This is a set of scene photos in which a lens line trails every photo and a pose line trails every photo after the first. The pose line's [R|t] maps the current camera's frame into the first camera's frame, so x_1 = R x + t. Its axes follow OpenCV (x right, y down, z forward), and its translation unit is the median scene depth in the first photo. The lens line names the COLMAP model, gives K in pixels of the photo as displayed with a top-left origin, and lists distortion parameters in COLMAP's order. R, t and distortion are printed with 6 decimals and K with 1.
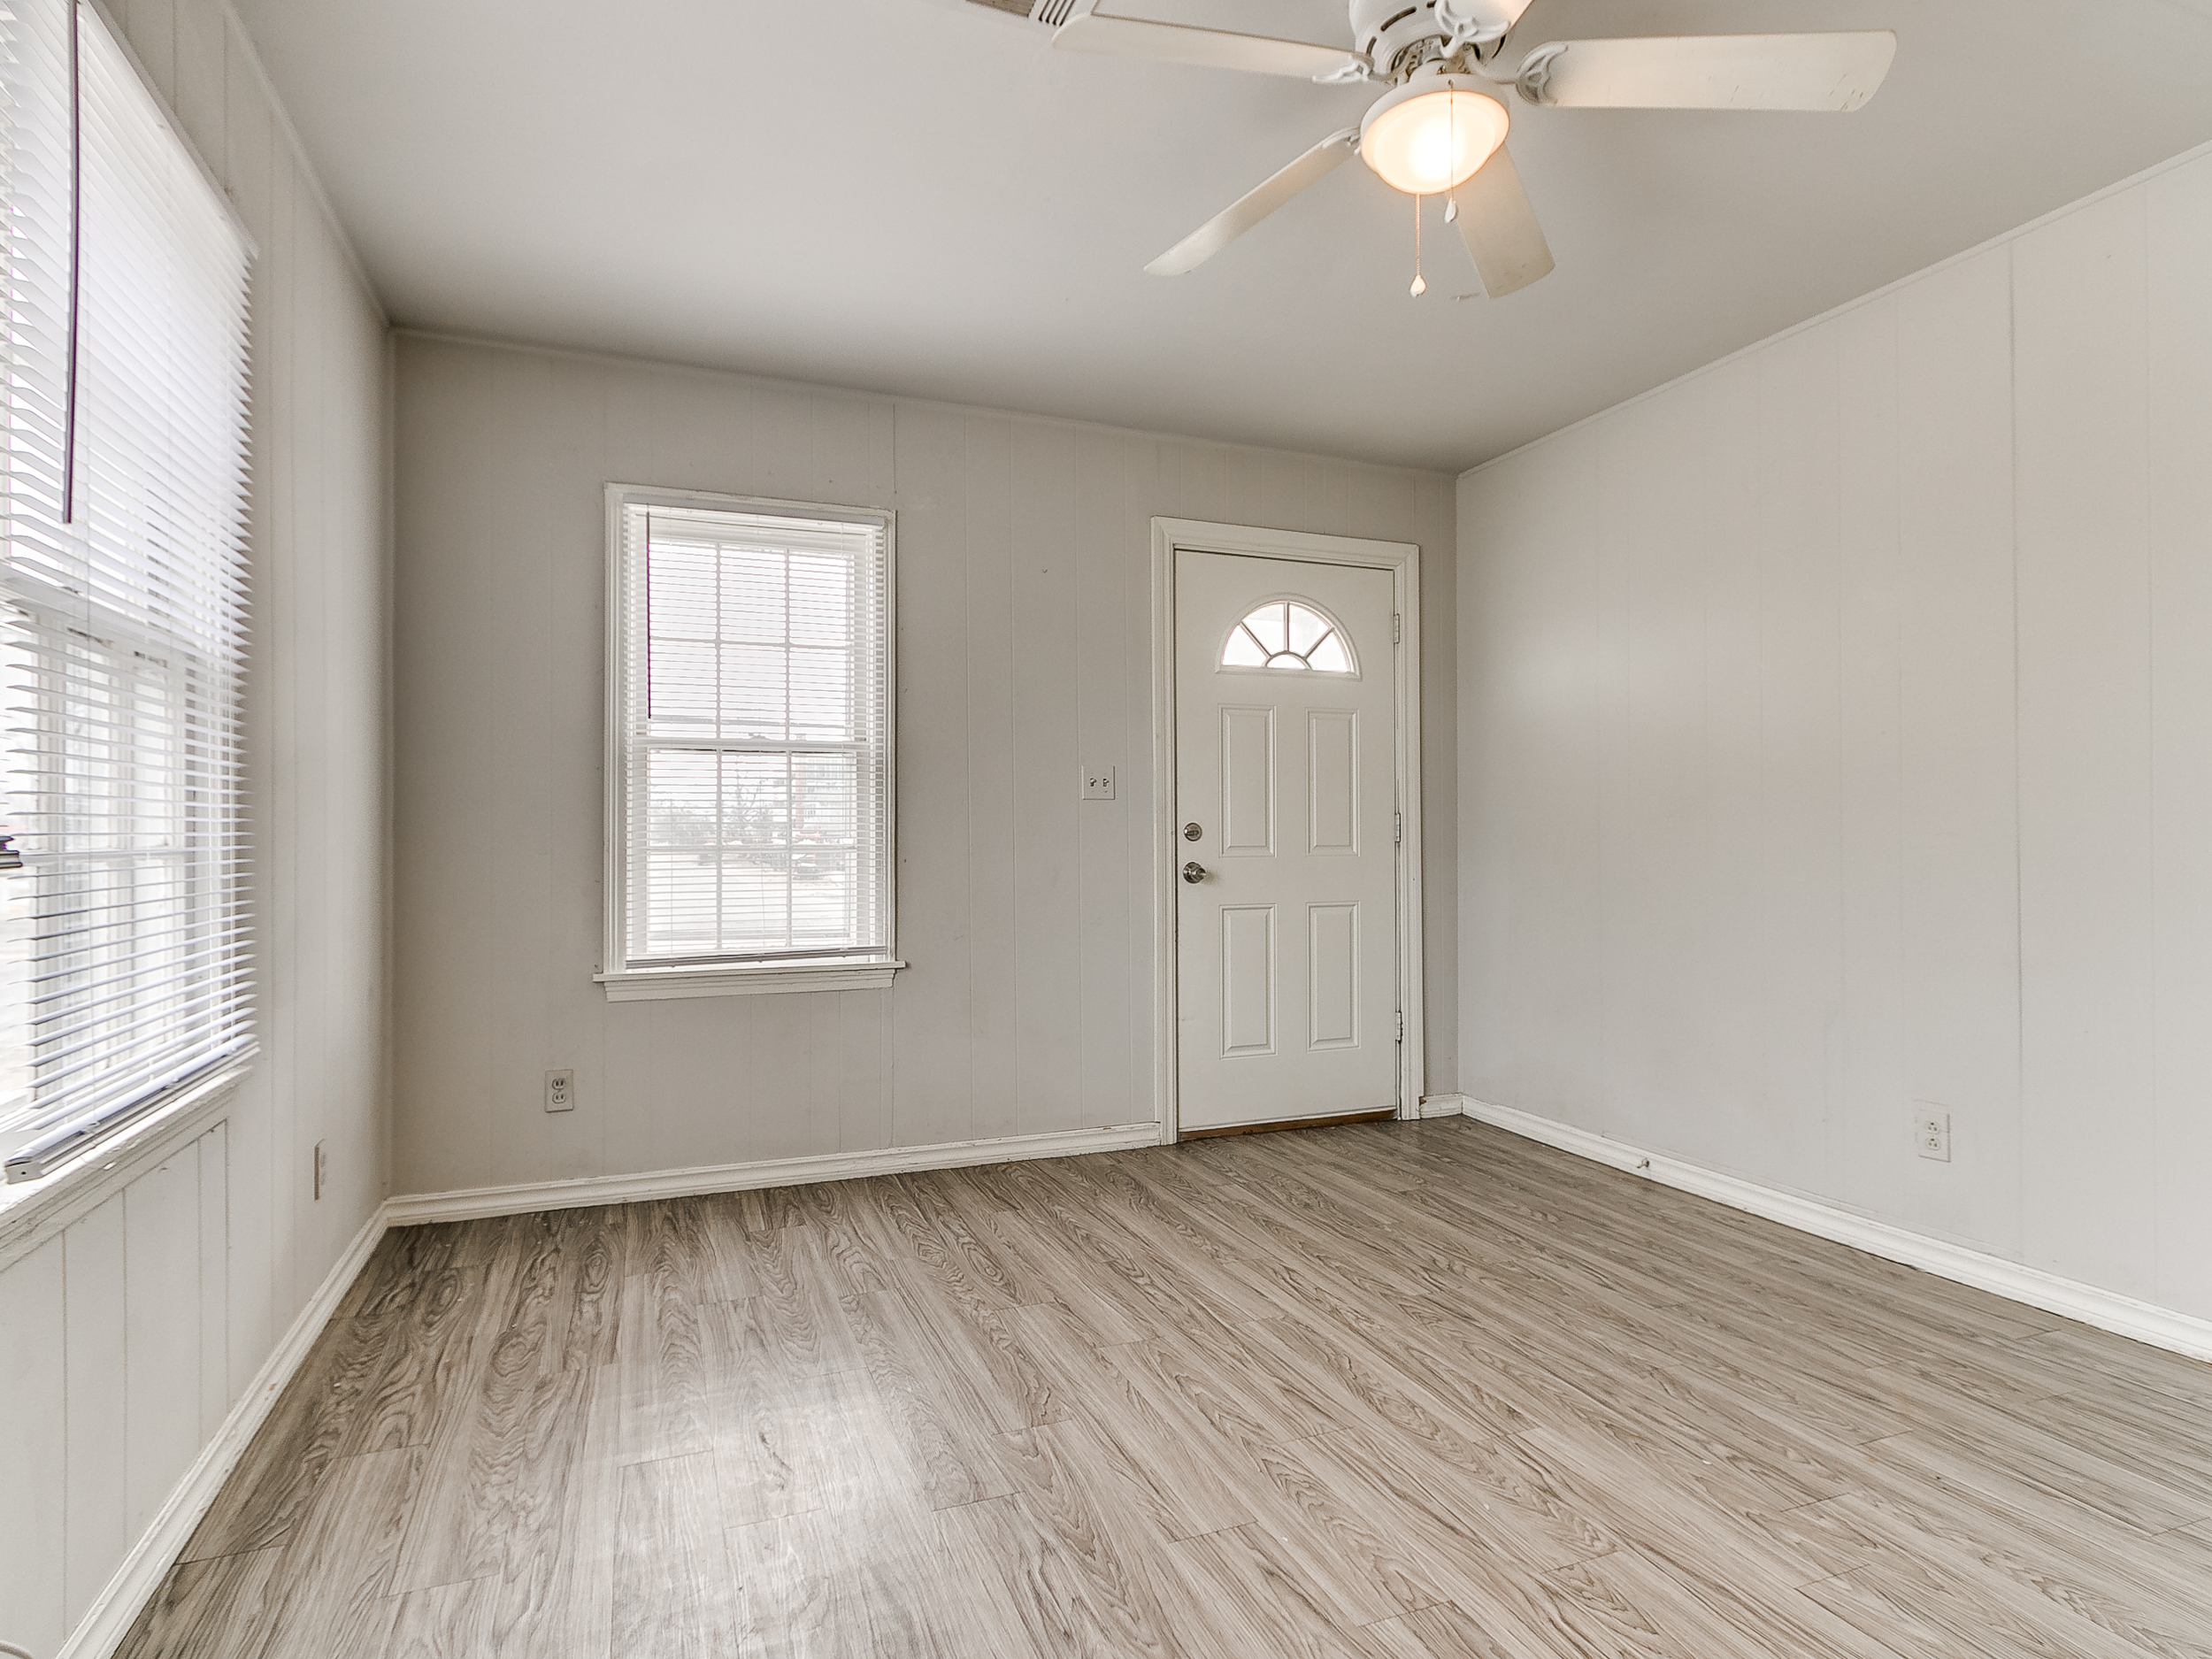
lens RADIAL K [[1178.1, 0, 1109.9], [0, 1178.1, 824.7], [0, 0, 1]] dist [0.010579, 0.001364]
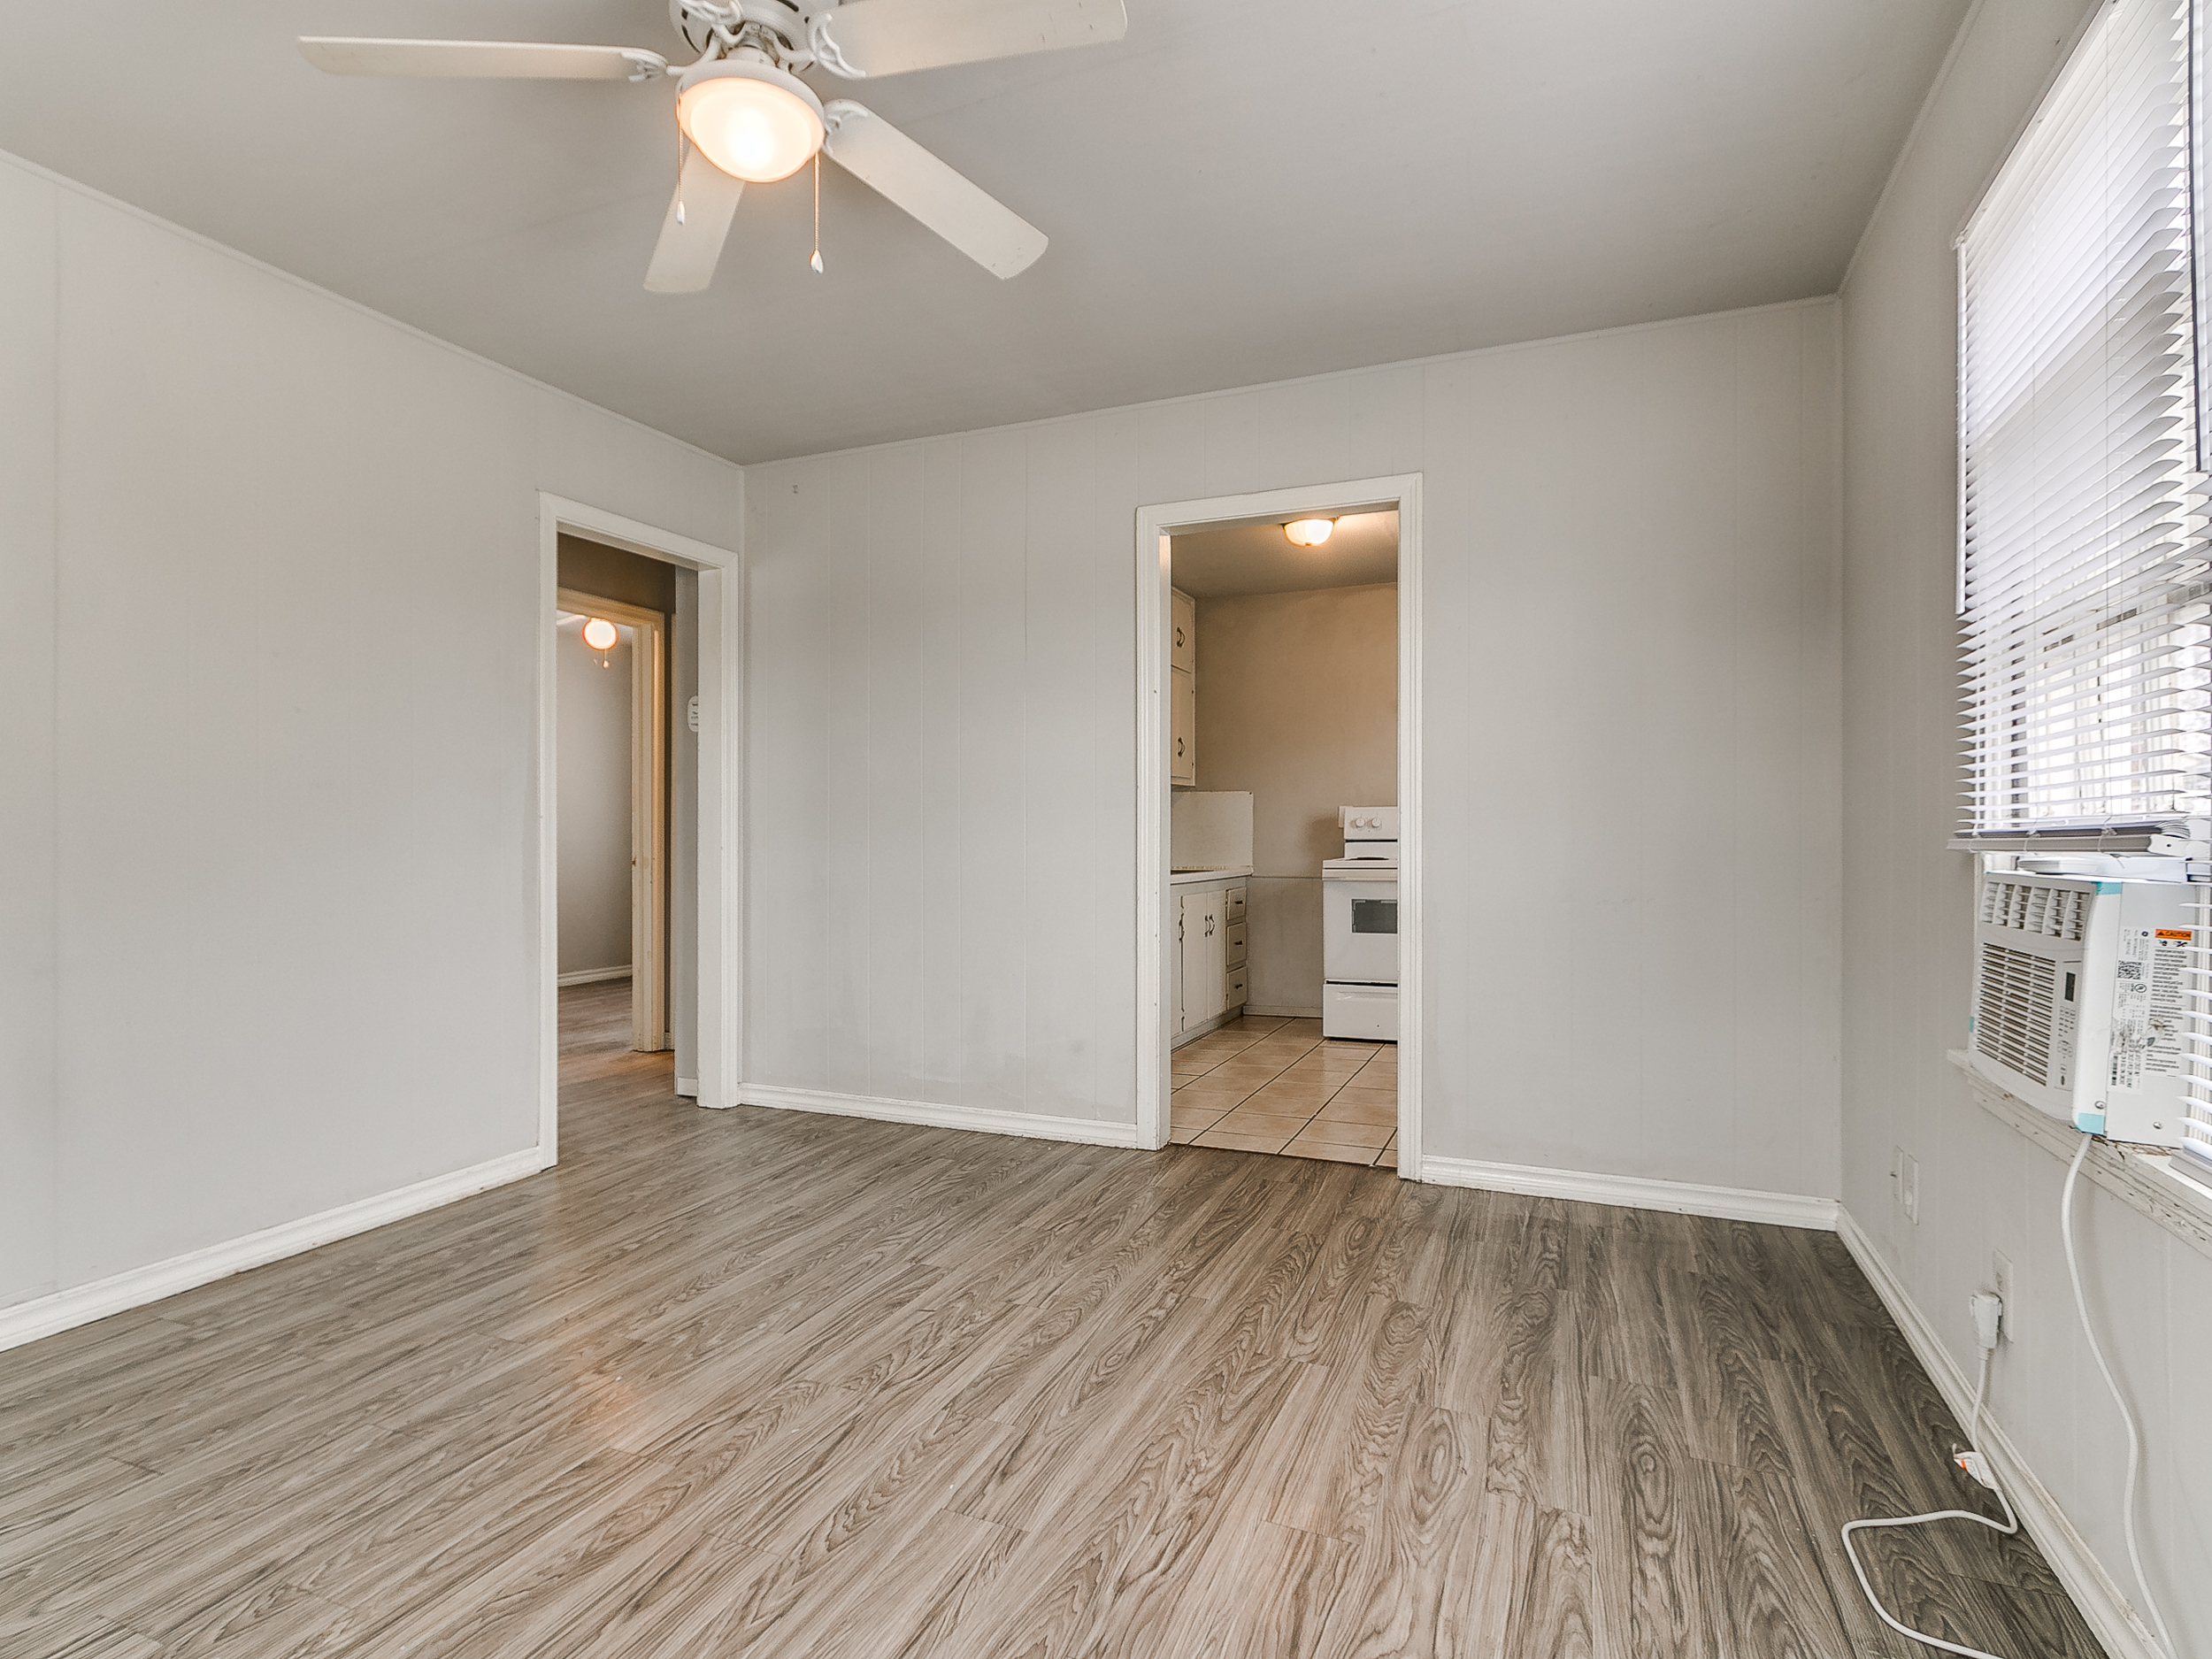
lens RADIAL K [[1178.1, 0, 1113.3], [0, 1178.1, 832.1], [0, 0, 1]] dist [0.010579, 0.001364]
pose [[-0.729423, 0.008231, 0.684013, -0.516257], [-0.008705, 0.999735, -0.021313, 0.034322], [-0.684007, -0.021501, -0.729158, 1.278414]]
